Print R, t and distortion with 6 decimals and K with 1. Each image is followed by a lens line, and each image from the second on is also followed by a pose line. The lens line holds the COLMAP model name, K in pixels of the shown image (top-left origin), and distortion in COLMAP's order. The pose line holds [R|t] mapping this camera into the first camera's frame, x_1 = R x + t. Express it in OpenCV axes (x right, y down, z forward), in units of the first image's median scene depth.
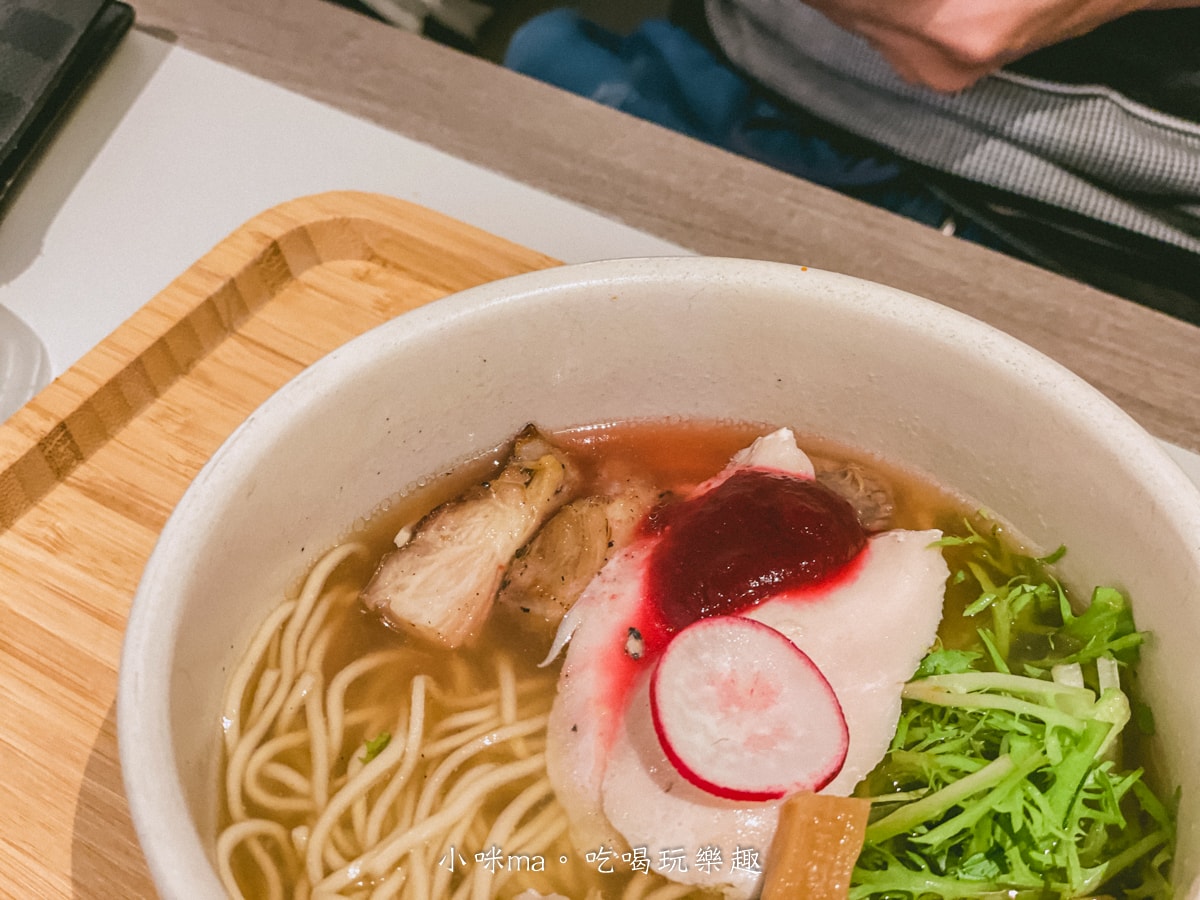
lens RADIAL K [[1848.2, 0, 592.2], [0, 1848.2, 451.9], [0, 0, 1]] dist [-0.003650, 0.000000]
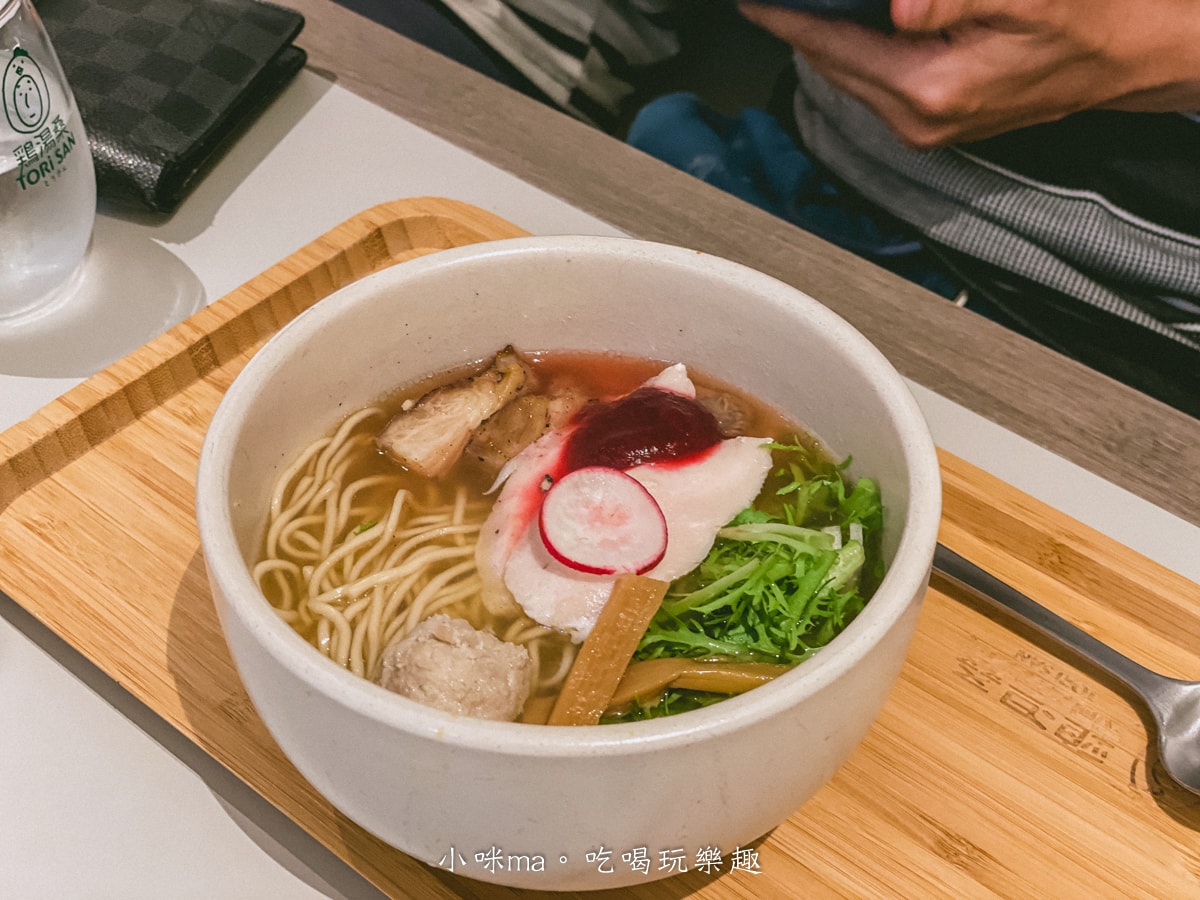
lens RADIAL K [[1848.2, 0, 607.9], [0, 1848.2, 450.4], [0, 0, 1]] dist [-0.003650, 0.000000]
pose [[0.990197, 0.102007, -0.095416, 0.193684], [-0.106870, 0.993147, -0.047313, 0.130085], [0.089936, 0.057046, 0.994312, -0.442791]]
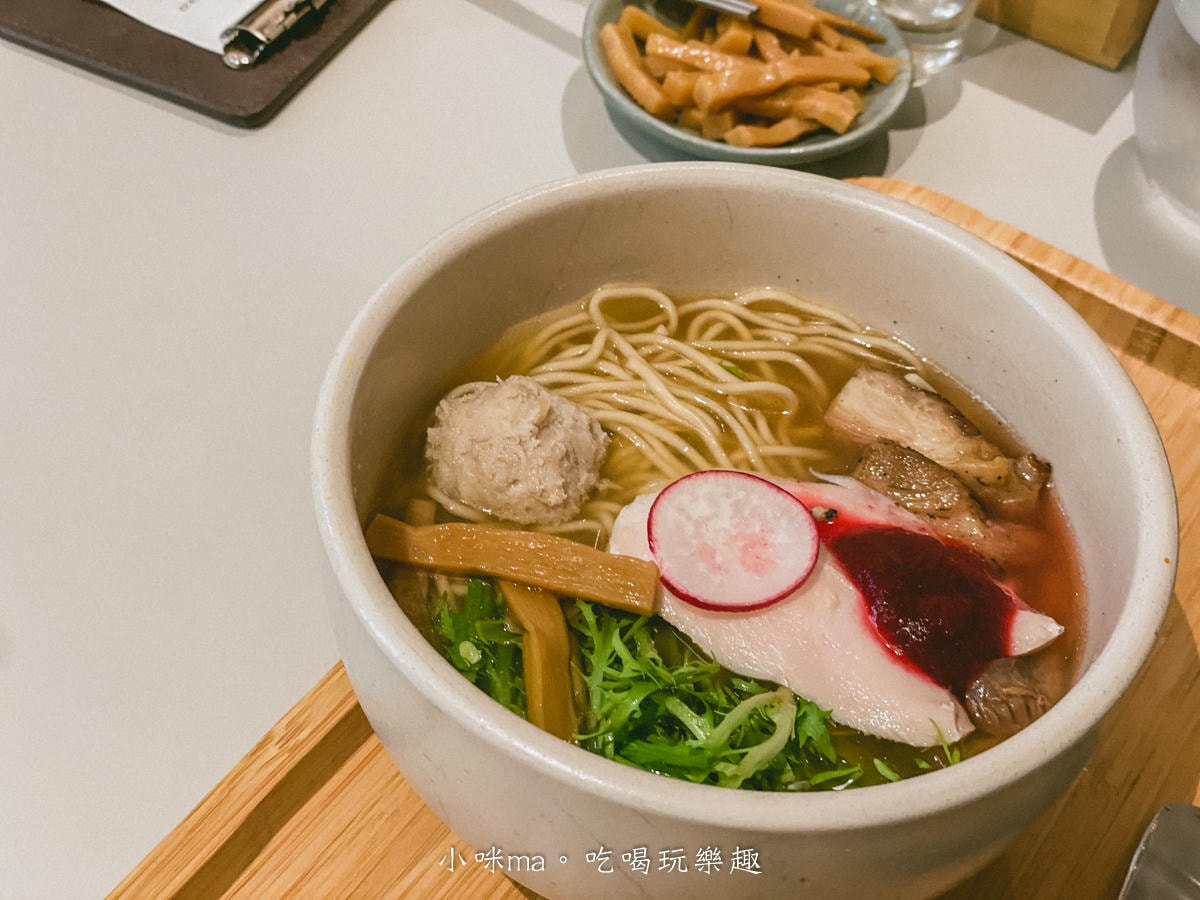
lens RADIAL K [[1848.2, 0, 605.1], [0, 1848.2, 448.4], [0, 0, 1]] dist [-0.003650, 0.000000]
pose [[-0.061217, 0.738781, -0.671159, 0.776781], [-0.768035, 0.394592, 0.504401, -0.400808], [0.637476, 0.546351, 0.543254, 0.178374]]
